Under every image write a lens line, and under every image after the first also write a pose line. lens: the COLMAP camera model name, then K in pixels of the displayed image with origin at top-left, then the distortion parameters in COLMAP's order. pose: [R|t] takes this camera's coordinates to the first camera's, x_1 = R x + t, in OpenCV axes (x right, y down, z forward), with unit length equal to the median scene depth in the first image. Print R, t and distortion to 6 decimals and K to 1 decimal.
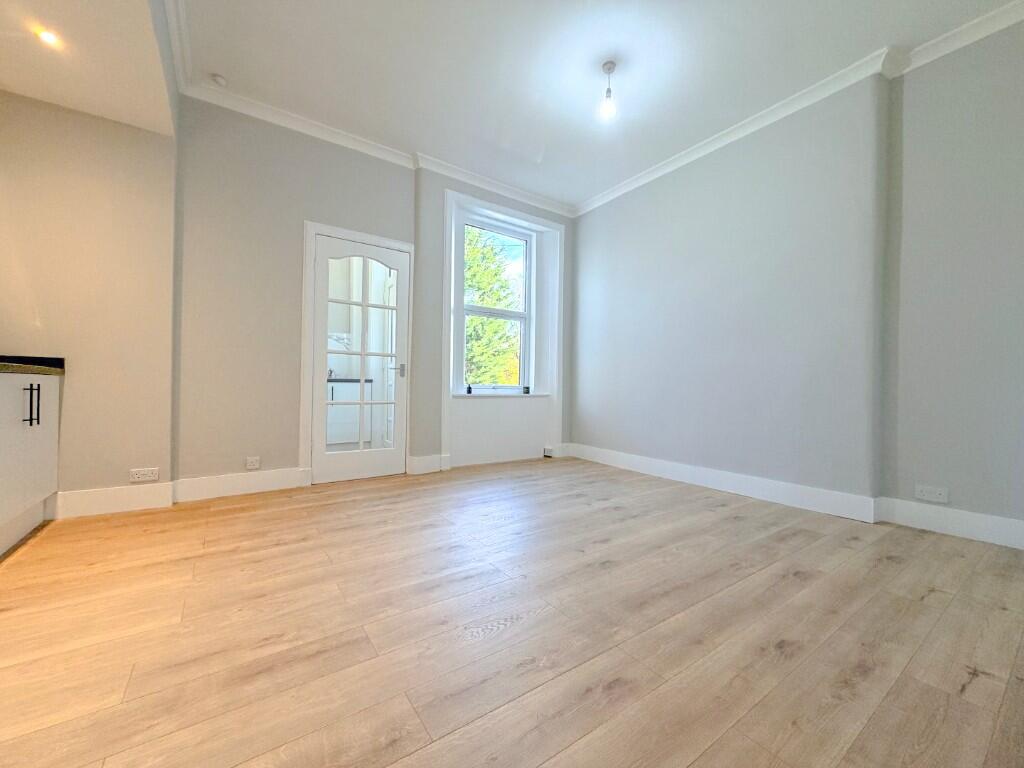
lens RADIAL K [[409.0, 0, 509.1], [0, 409.0, 386.0], [0, 0, 1]] dist [0.001671, -0.000008]
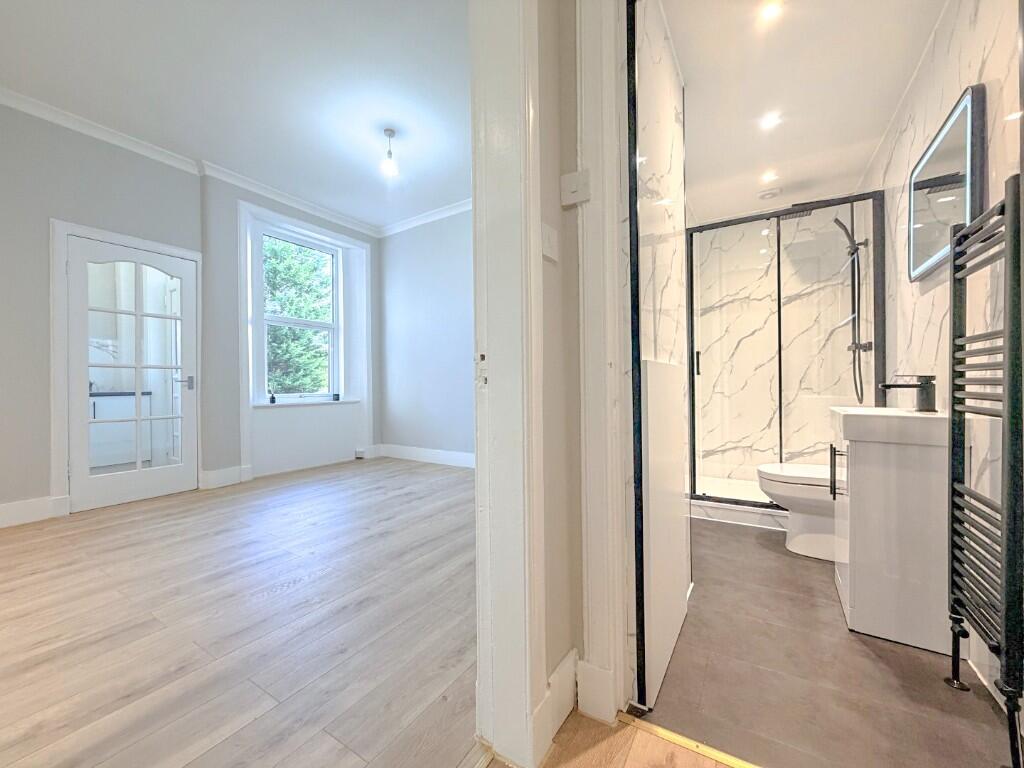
lens RADIAL K [[409.0, 0, 509.1], [0, 409.0, 386.0], [0, 0, 1]] dist [0.001671, -0.000008]
pose [[0.921542, -0.026292, 0.387387, 0.060550], [0.026405, 0.999639, 0.005032, -0.016813], [-0.387380, 0.005592, 0.921903, -0.192383]]
